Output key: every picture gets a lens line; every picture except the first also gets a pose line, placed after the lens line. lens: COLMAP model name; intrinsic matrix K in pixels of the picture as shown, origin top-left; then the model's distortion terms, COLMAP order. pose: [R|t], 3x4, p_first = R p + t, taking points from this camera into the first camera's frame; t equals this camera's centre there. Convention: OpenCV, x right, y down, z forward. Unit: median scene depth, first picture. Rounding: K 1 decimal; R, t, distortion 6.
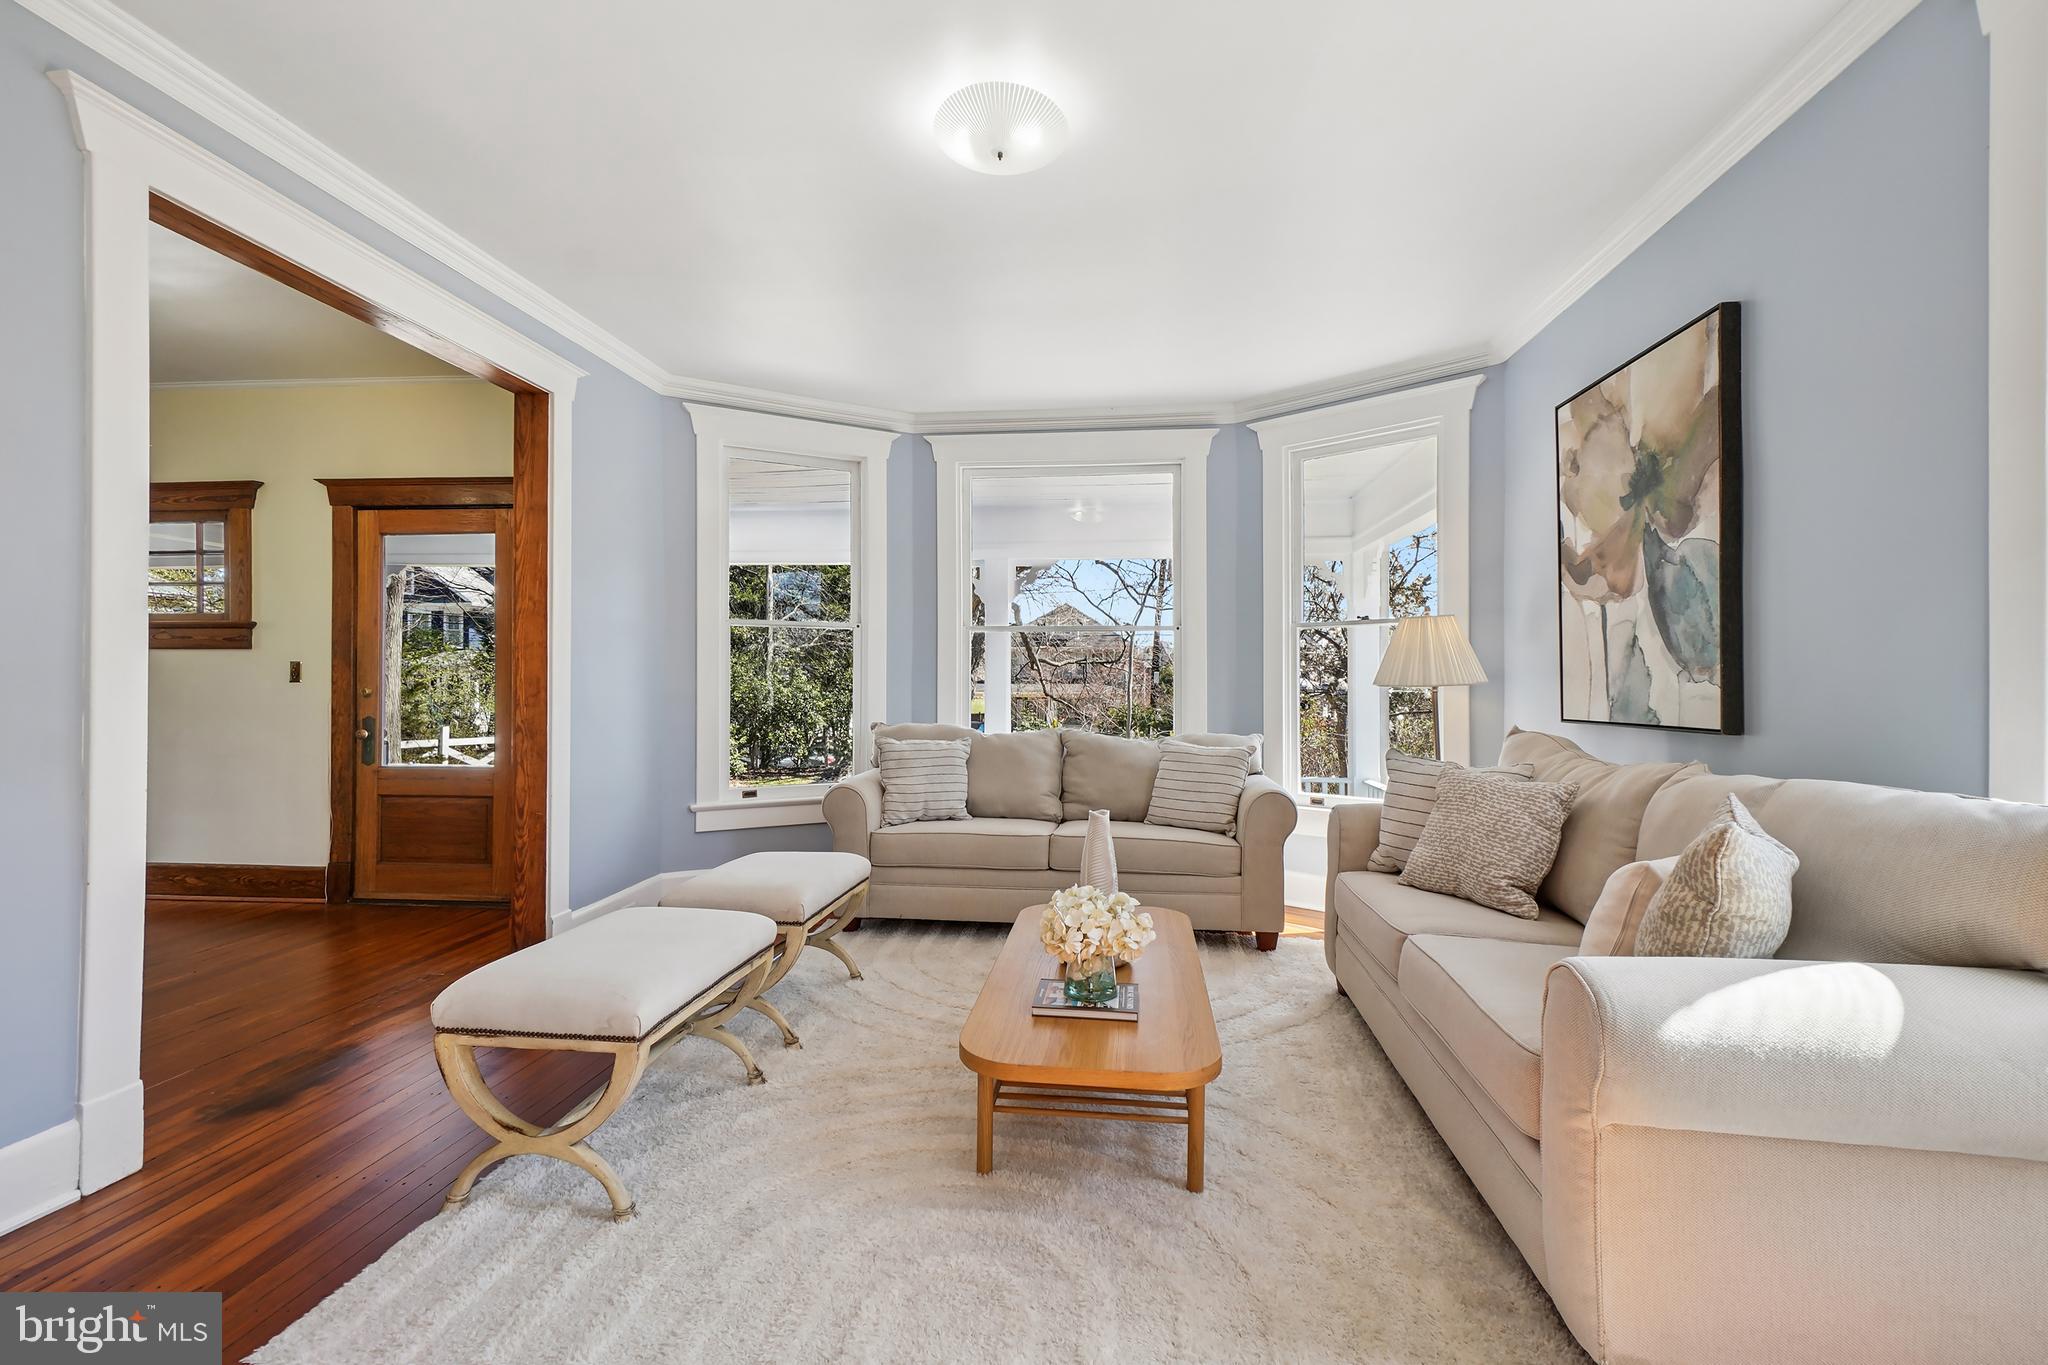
lens RADIAL K [[897.7, 0, 1024.0], [0, 897.7, 684.2], [0, 0, 1]] dist [-0.001763, -0.000695]
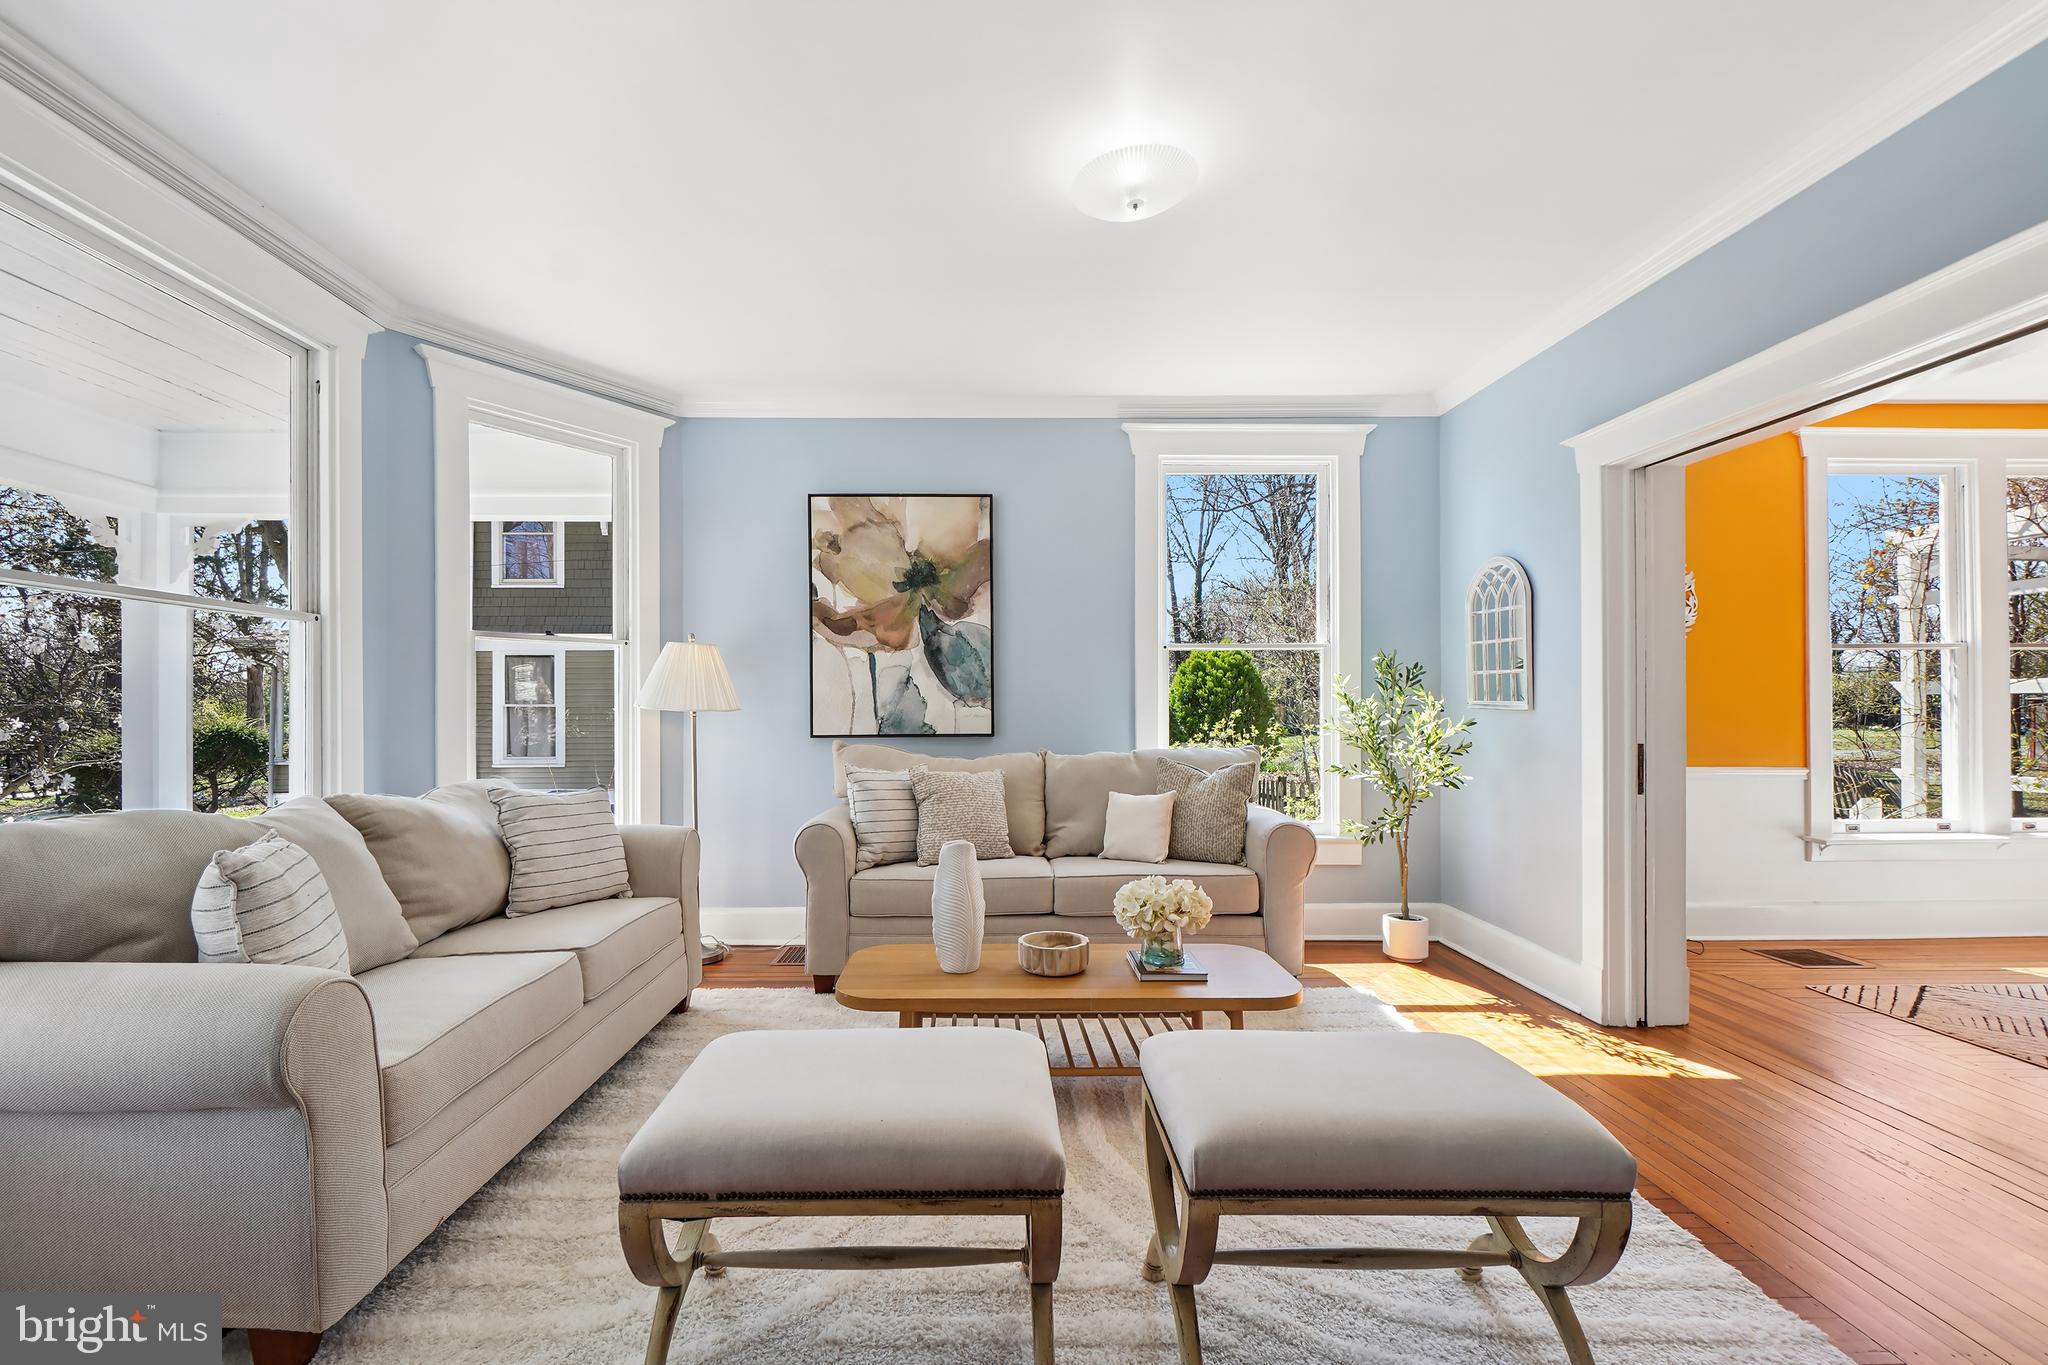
lens RADIAL K [[897.7, 0, 1022.8], [0, 897.7, 697.3], [0, 0, 1]] dist [-0.001763, -0.000695]
pose [[-0.151668, 0.007230, 0.988405, -0.857992], [0.000951, 0.999974, -0.007168, -0.007422], [-0.988431, -0.000148, -0.151671, 1.046839]]
